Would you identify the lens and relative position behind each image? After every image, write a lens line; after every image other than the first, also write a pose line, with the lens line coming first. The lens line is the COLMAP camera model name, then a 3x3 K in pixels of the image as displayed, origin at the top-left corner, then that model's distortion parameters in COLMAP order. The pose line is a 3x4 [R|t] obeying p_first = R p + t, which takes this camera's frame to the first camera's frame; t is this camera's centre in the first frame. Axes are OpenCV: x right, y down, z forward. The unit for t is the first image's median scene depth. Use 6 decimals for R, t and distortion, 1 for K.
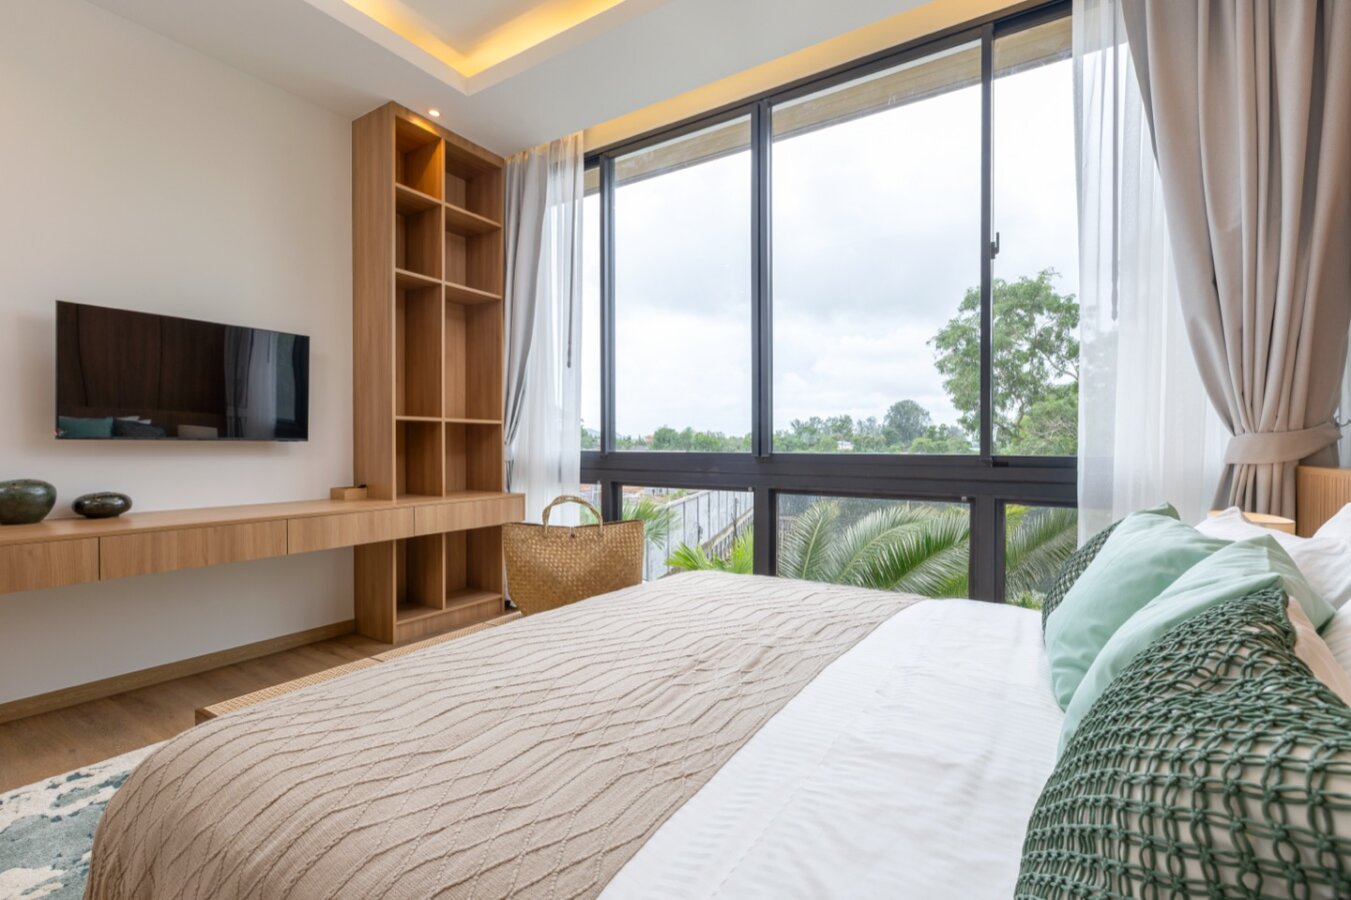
lens RADIAL K [[608.9, 0, 671.7], [0, 608.9, 447.7], [0, 0, 1]] dist [0.001614, -0.000314]
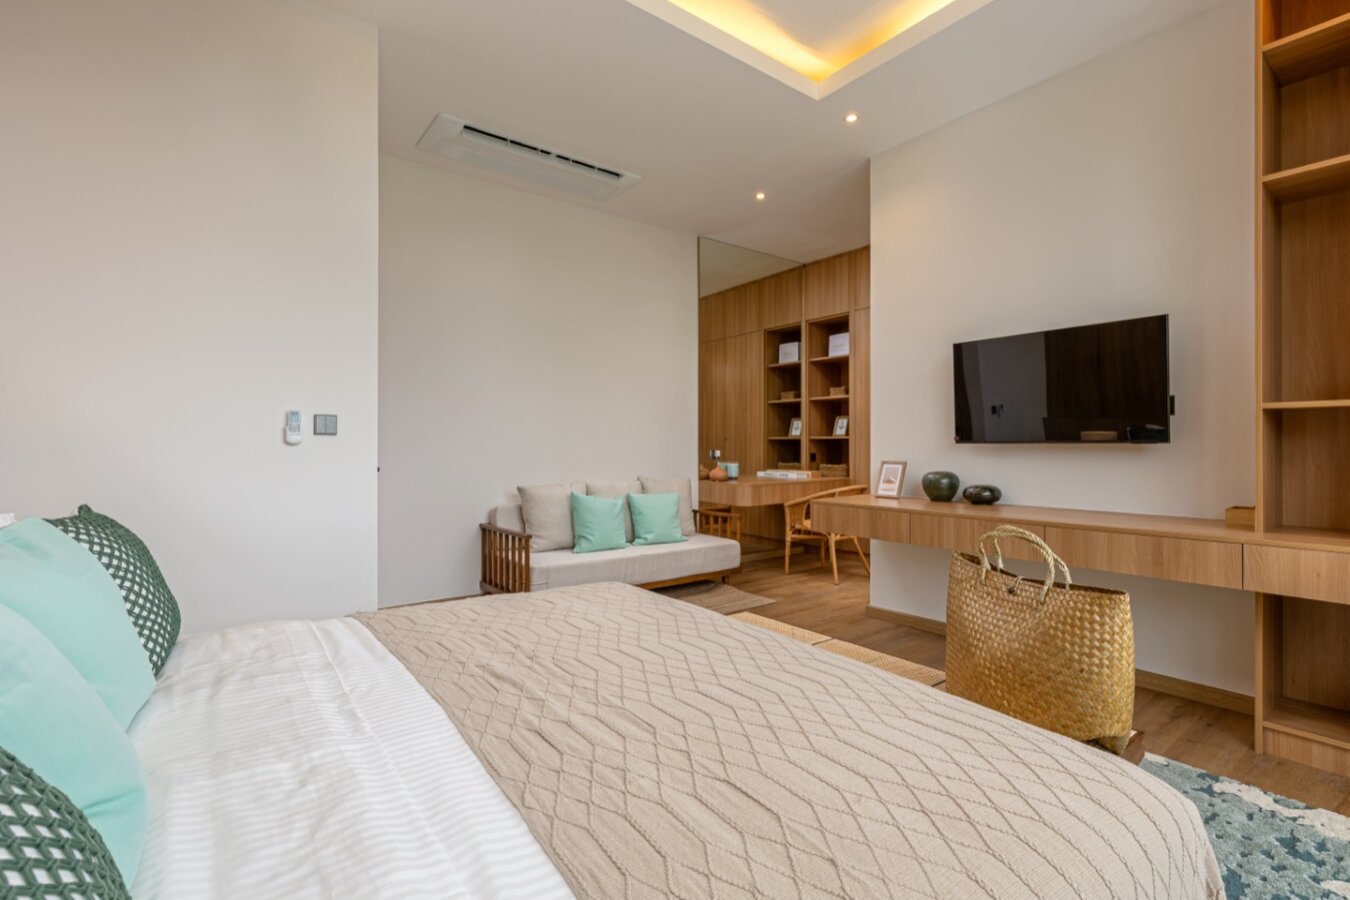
lens RADIAL K [[608.4, 0, 671.4], [0, 608.4, 445.4], [0, 0, 1]] dist [0.001614, -0.000314]
pose [[-0.345032, -0.004629, -0.938579, 0.470595], [-0.006229, 0.999977, -0.002642, -0.002142], [0.938570, 0.004934, -0.345053, 0.797209]]
